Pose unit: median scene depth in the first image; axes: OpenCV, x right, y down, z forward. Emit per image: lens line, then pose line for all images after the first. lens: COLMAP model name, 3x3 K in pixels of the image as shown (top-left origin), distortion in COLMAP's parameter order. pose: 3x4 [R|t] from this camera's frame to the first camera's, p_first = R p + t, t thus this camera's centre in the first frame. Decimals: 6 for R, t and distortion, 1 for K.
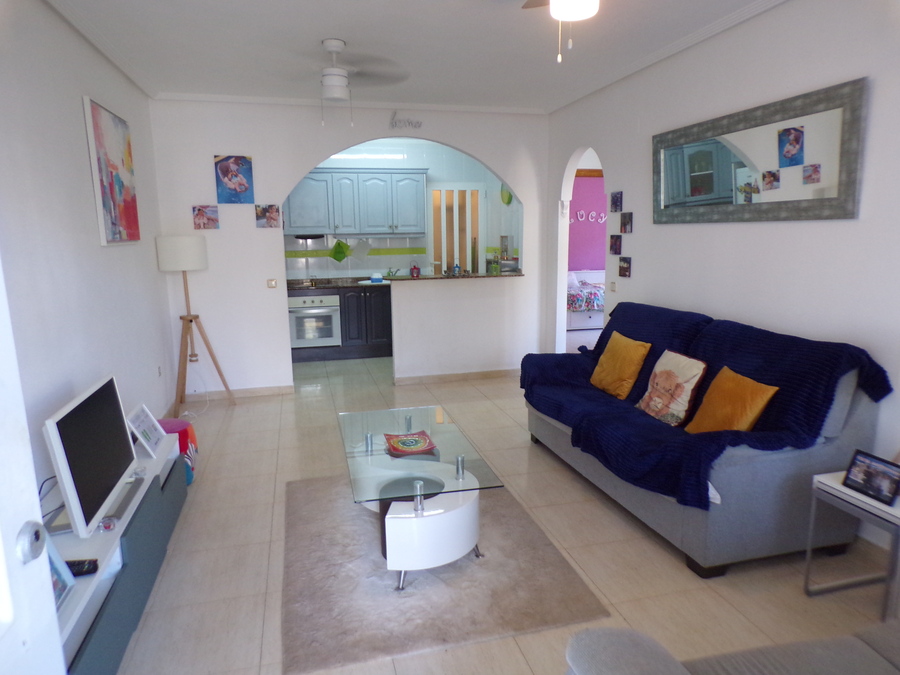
lens RADIAL K [[609.0, 0, 451.2], [0, 609.0, 346.8], [0, 0, 1]] dist [-0.009966, 0.029896]
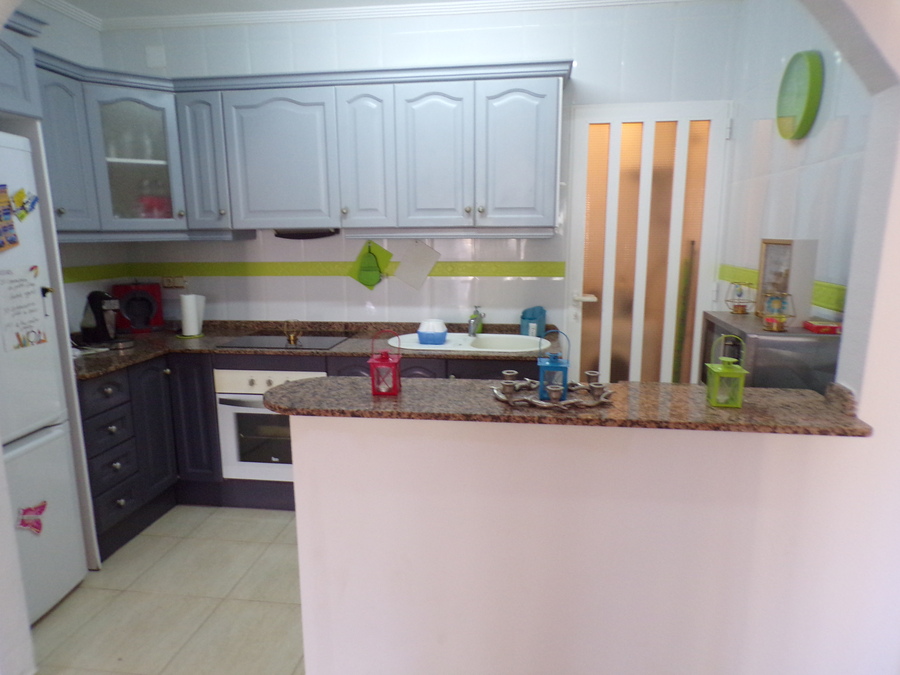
lens RADIAL K [[609.0, 0, 451.2], [0, 609.0, 346.8], [0, 0, 1]] dist [-0.009966, 0.029896]
pose [[0.924624, 0.076813, -0.373055, 0.050571], [-0.076732, 0.996938, 0.015090, -0.109729], [0.373072, 0.014673, 0.927686, 0.607166]]
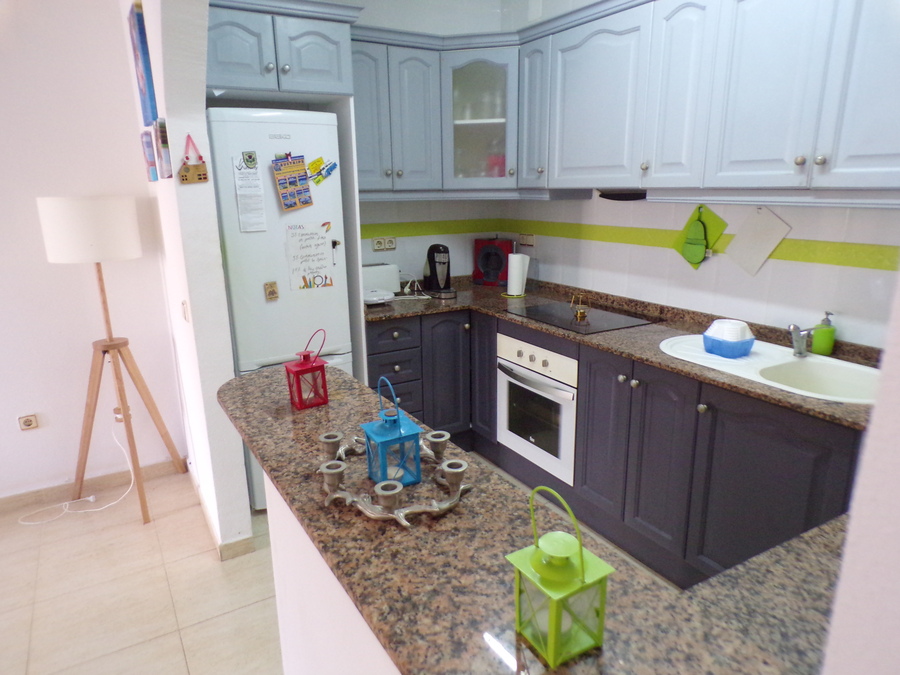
lens RADIAL K [[609.0, 0, 451.2], [0, 609.0, 346.8], [0, 0, 1]] dist [-0.009966, 0.029896]
pose [[0.275056, 0.258643, -0.925985, 0.121884], [-0.177178, 0.960275, 0.215592, -0.149802], [0.944962, 0.104764, 0.309955, 0.776584]]
